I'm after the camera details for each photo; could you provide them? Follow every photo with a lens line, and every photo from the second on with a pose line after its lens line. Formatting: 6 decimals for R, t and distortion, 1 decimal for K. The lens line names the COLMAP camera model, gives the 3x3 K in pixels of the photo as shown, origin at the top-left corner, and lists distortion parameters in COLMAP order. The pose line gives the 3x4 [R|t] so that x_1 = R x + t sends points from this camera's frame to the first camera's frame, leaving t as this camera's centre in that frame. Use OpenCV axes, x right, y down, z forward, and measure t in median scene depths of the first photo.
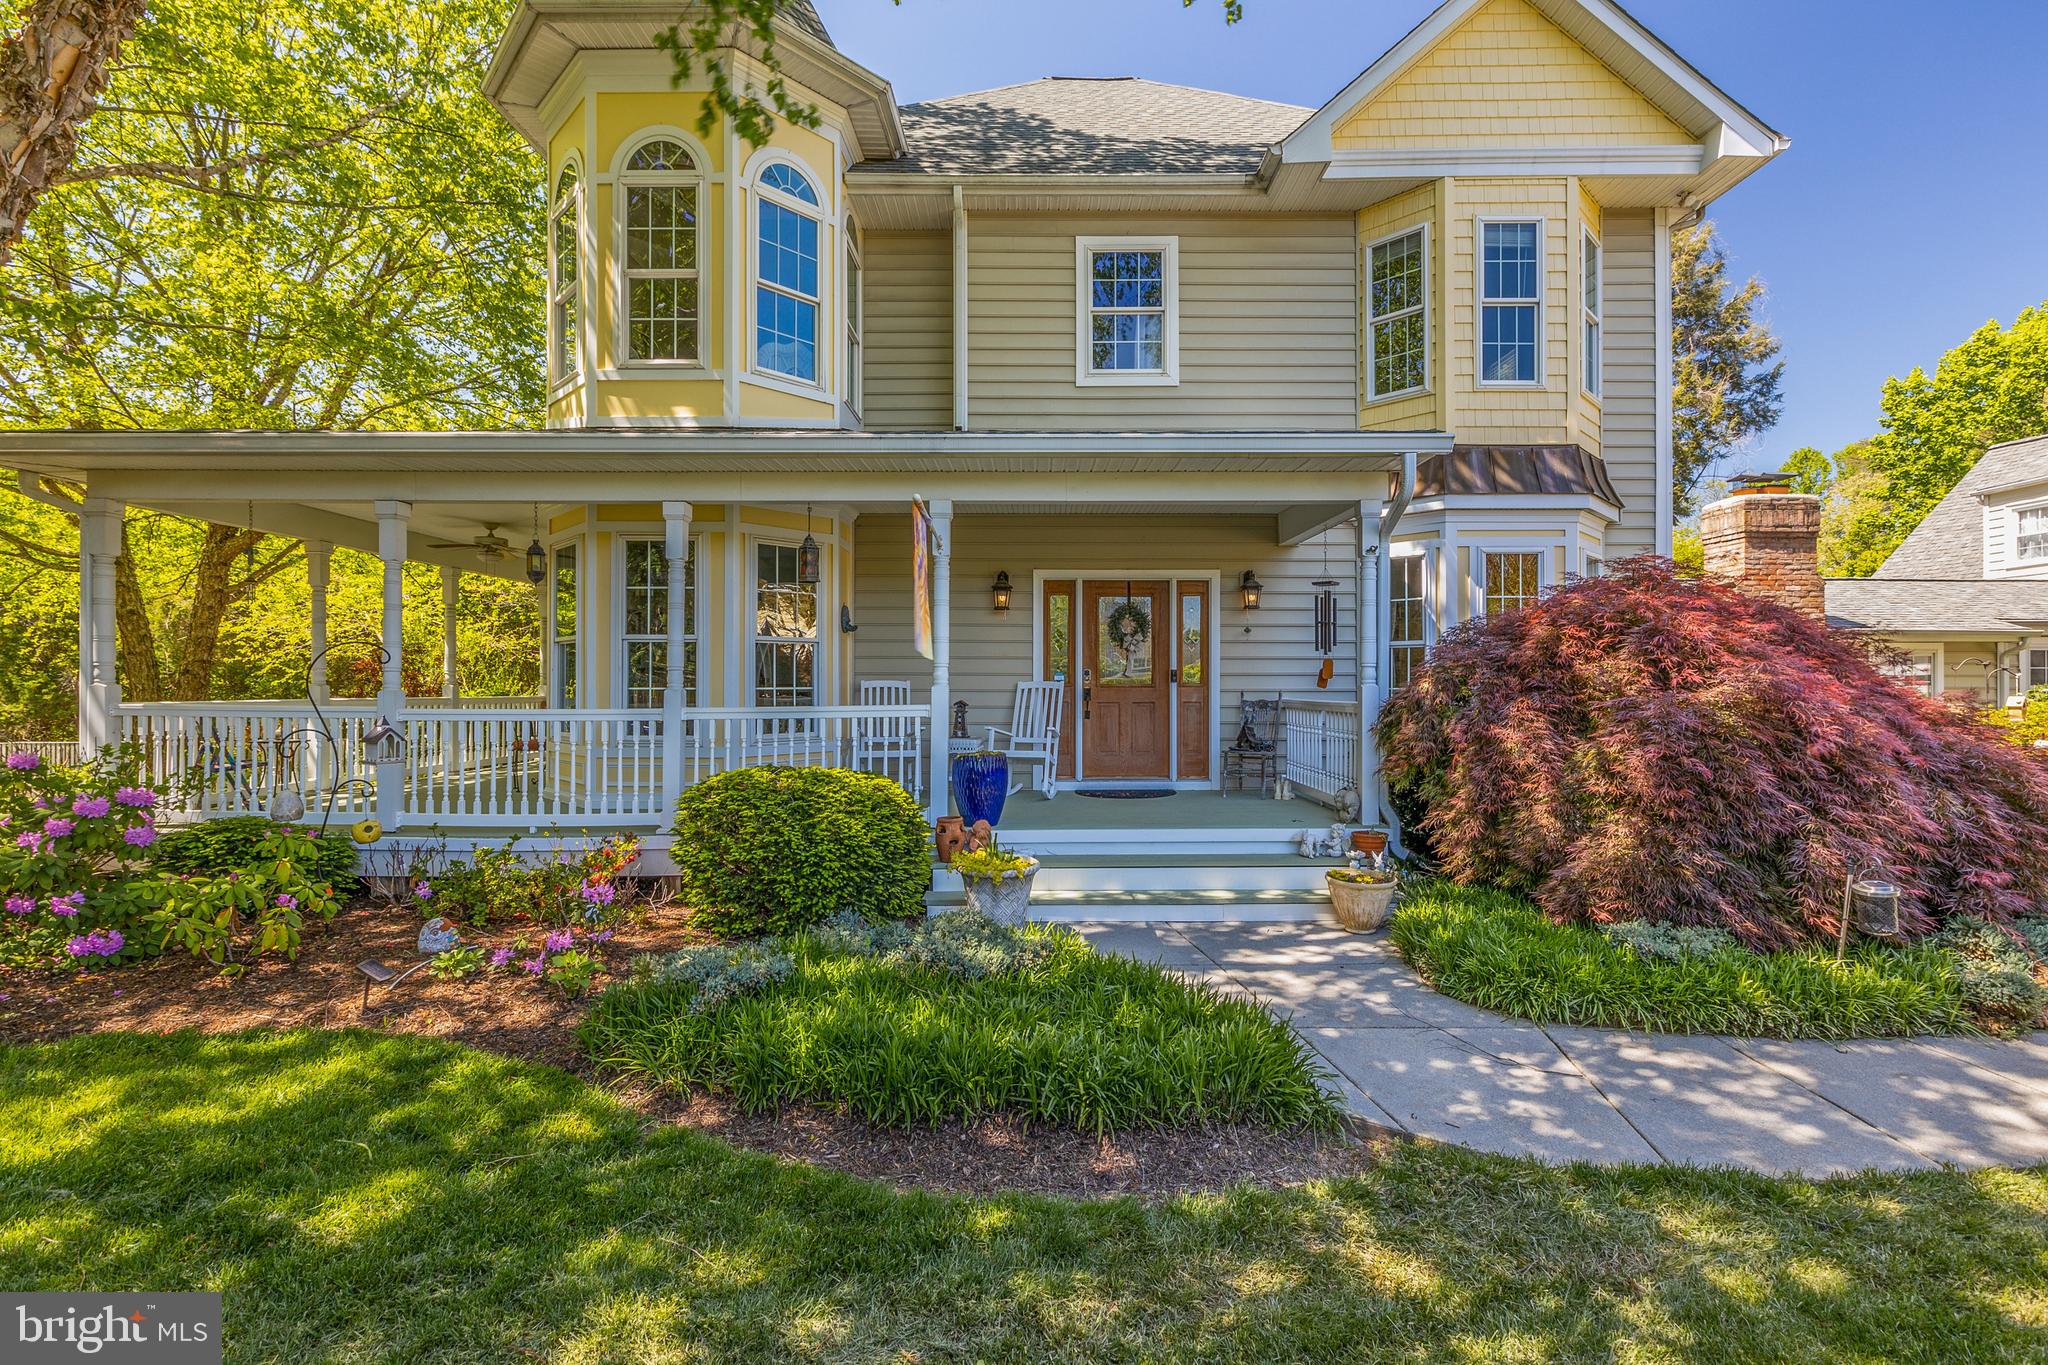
lens RADIAL K [[933.2, 0, 1024.5], [0, 933.2, 676.9], [0, 0, 1]] dist [0.006074, 0.000907]
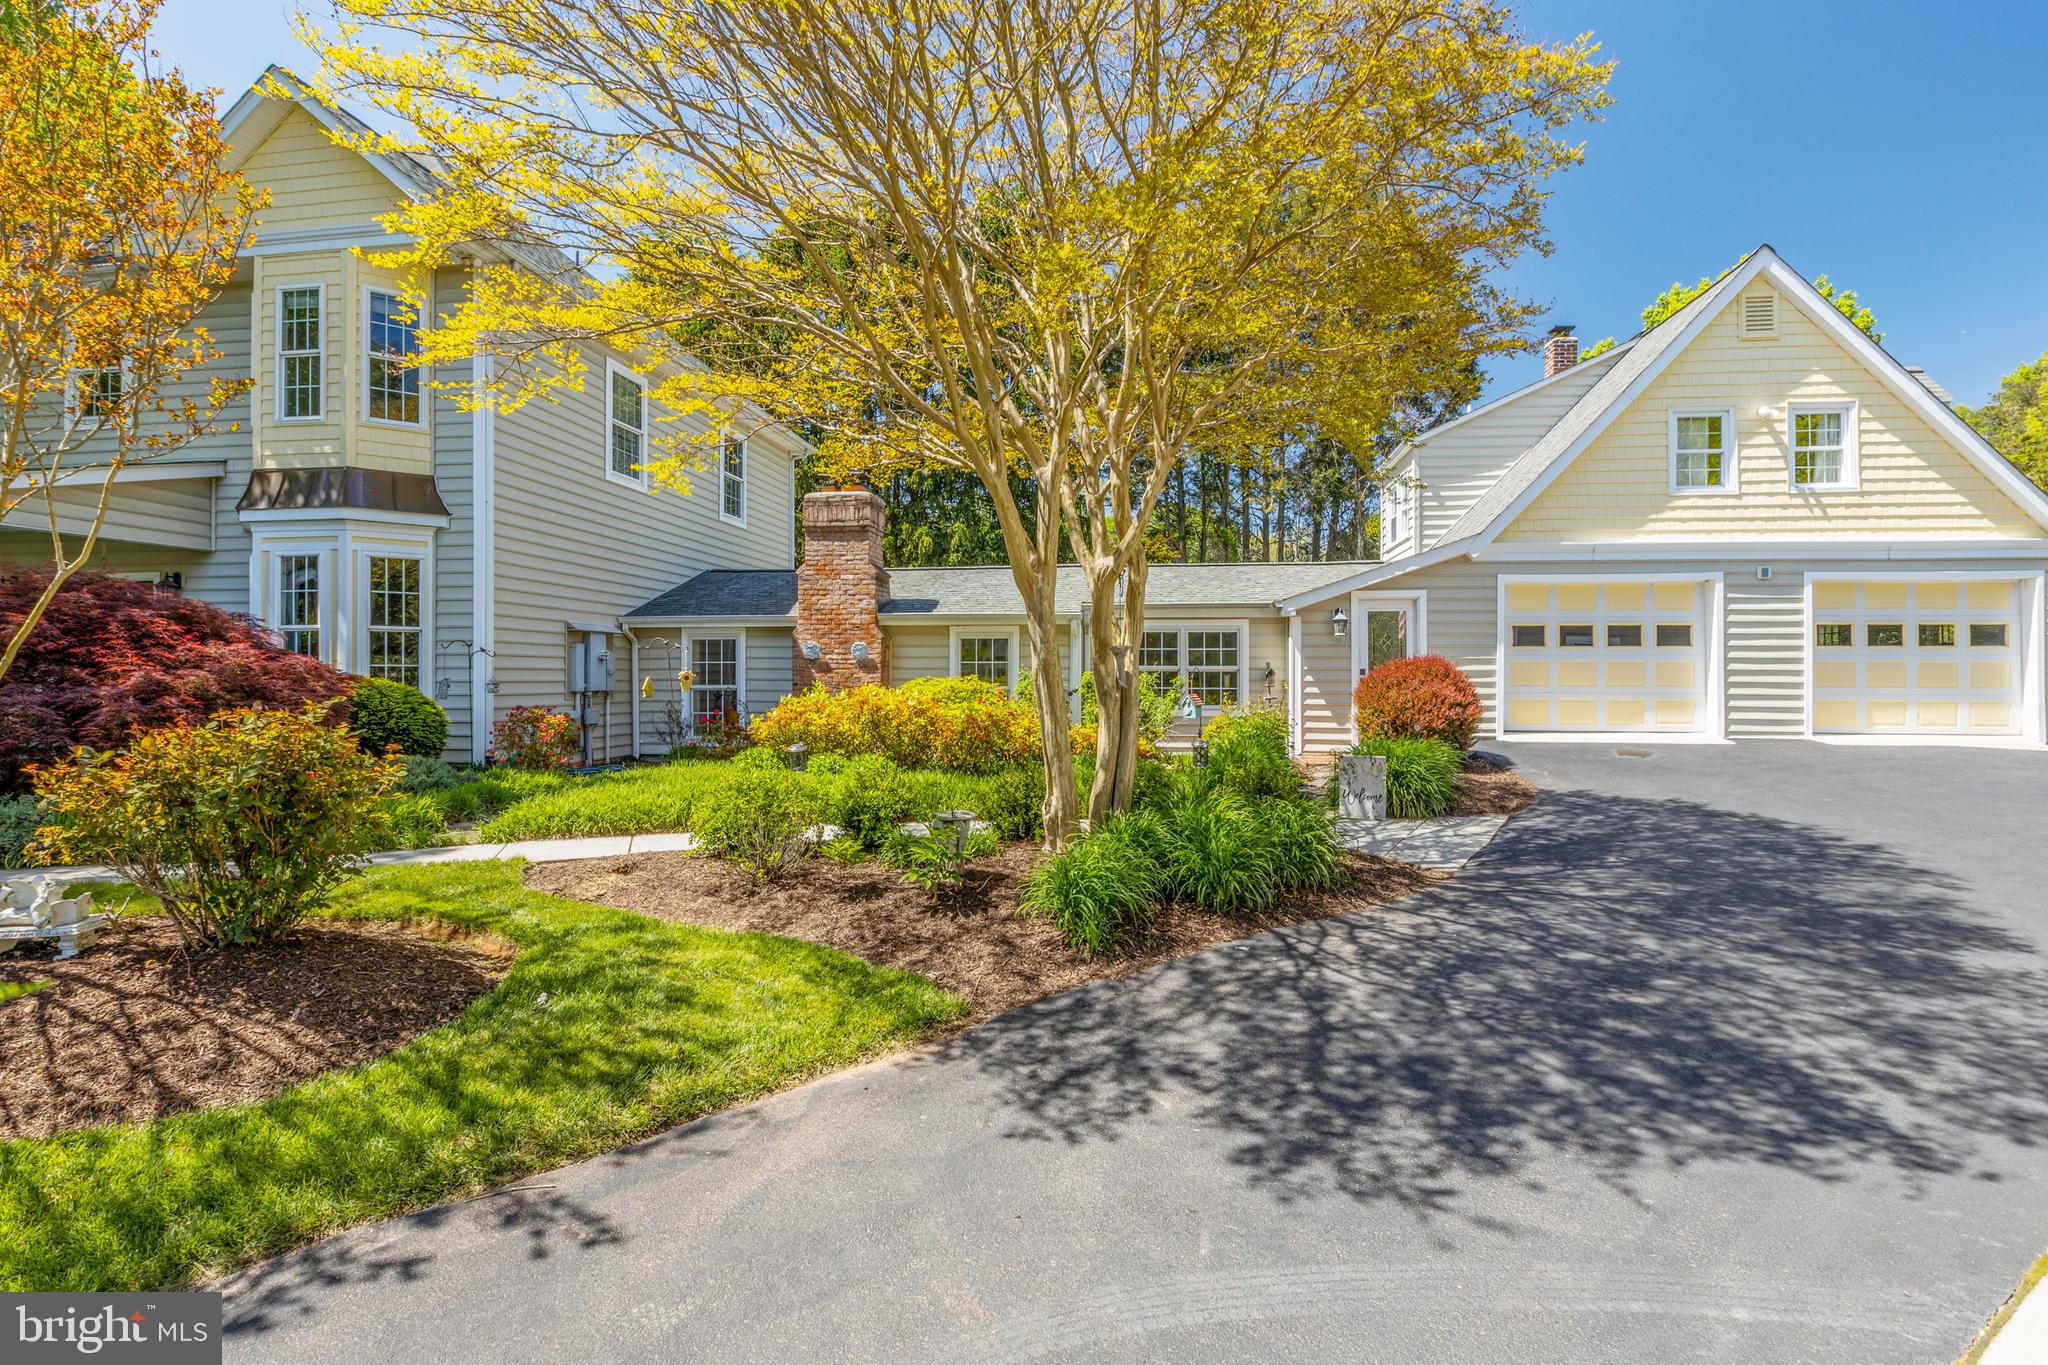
lens RADIAL K [[972.5, 0, 1030.5], [0, 972.5, 673.7], [0, 0, 1]] dist [-0.004136, 0.000365]
pose [[0.990680, -0.001378, -0.136201, 1.558614], [0.001871, 0.999992, 0.003493, 0.020371], [0.136195, -0.003715, 0.990675, -0.135558]]
